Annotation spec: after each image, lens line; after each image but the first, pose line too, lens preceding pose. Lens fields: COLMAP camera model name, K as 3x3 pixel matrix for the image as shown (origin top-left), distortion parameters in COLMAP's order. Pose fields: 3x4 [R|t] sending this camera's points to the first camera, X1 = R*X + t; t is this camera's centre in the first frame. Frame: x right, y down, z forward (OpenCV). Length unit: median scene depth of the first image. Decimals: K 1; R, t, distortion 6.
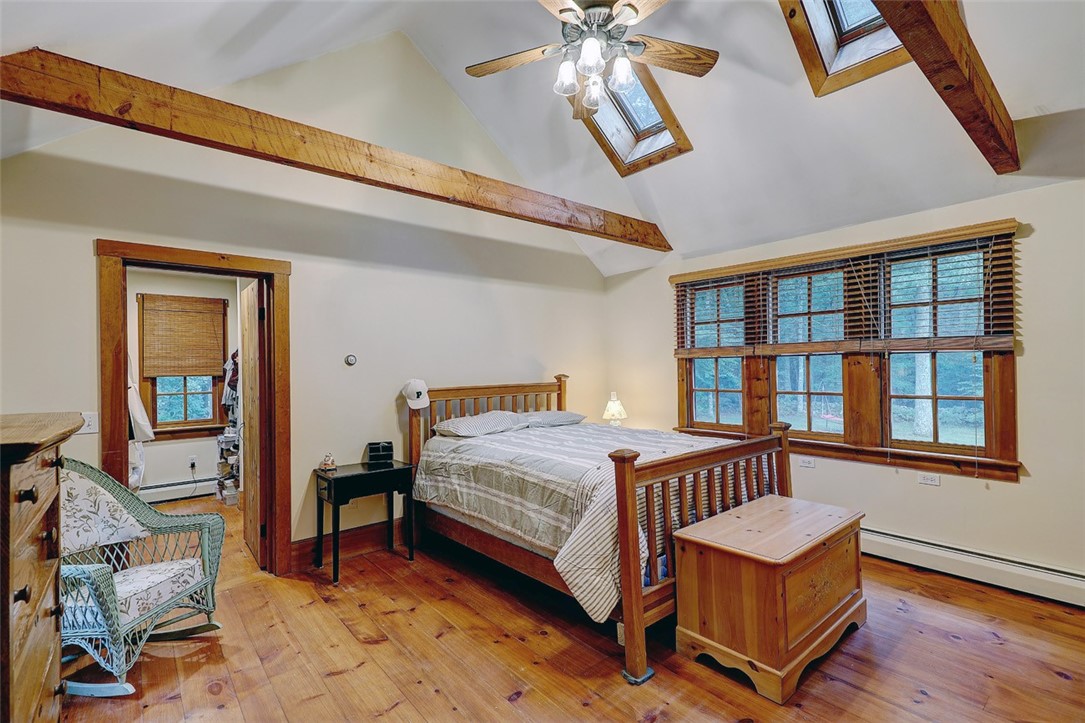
lens RADIAL K [[475.7, 0, 539.2], [0, 475.7, 365.3], [0, 0, 1]] dist [0.003151, -0.000770]
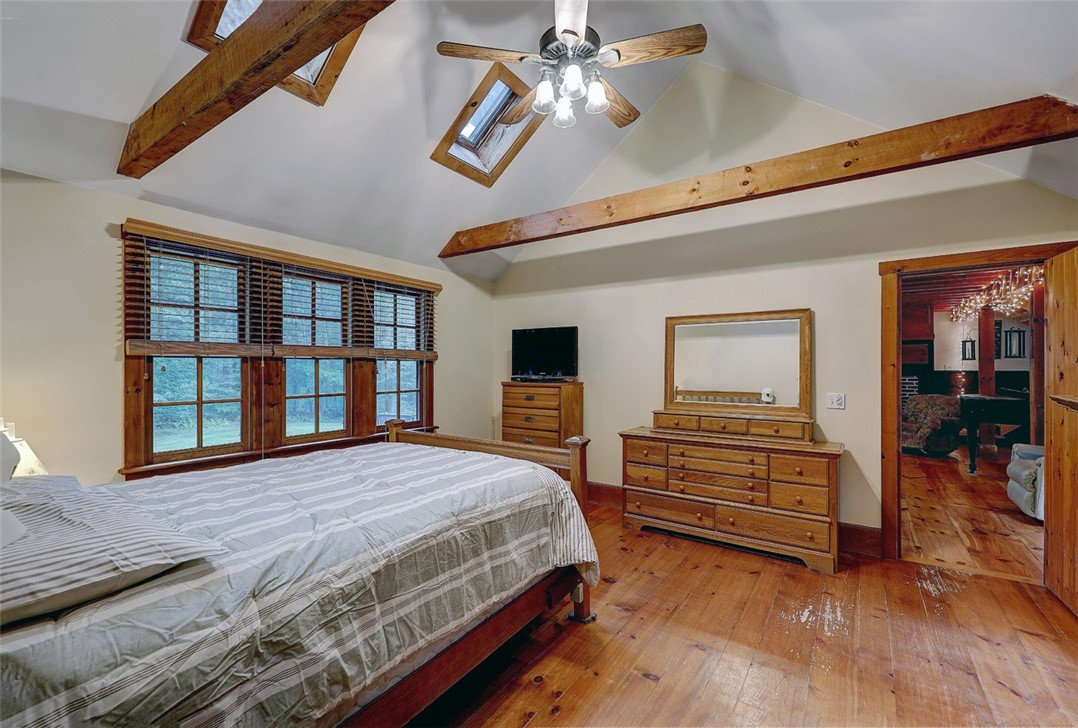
lens RADIAL K [[472.6, 0, 536.9], [0, 472.6, 365.9], [0, 0, 1]] dist [0.003151, -0.000770]
pose [[-0.270702, 0.017411, 0.962506, -0.591235], [0.000510, 0.999839, -0.017943, 0.014268], [-0.962663, -0.004367, -0.270668, 0.900726]]
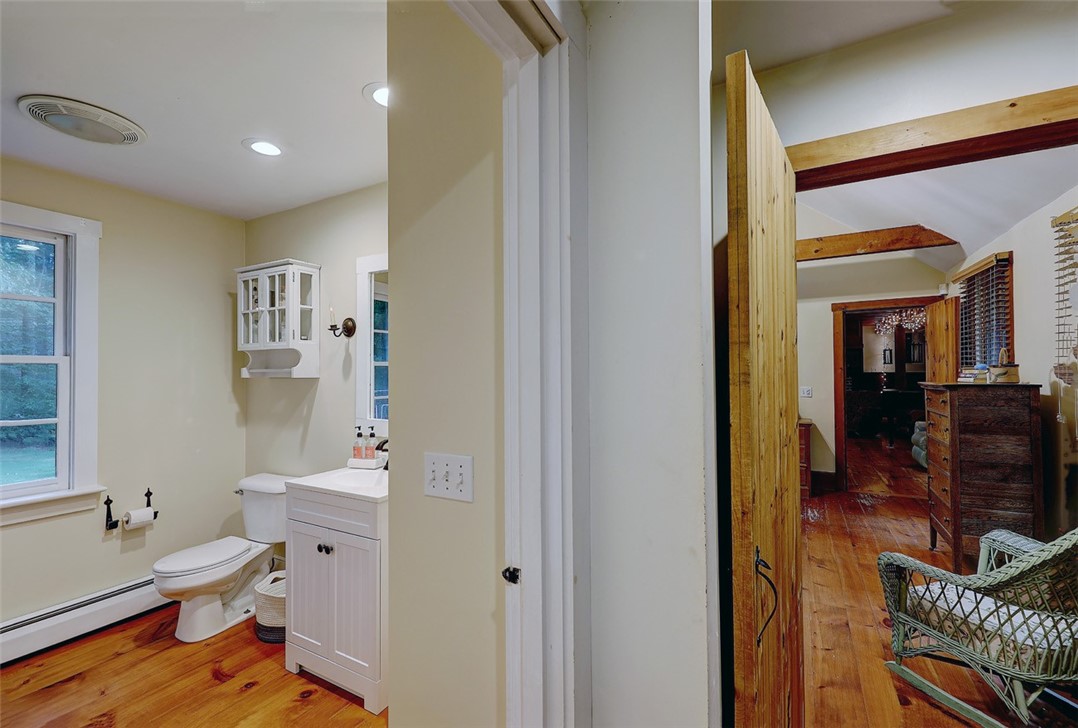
lens RADIAL K [[472.6, 0, 535.5], [0, 472.6, 362.3], [0, 0, 1]] dist [0.003151, -0.000770]
pose [[-0.359699, 0.034103, 0.932445, -0.824494], [0.007185, 0.999403, -0.033780, 0.018085], [-0.933041, -0.005451, -0.359729, 1.252625]]
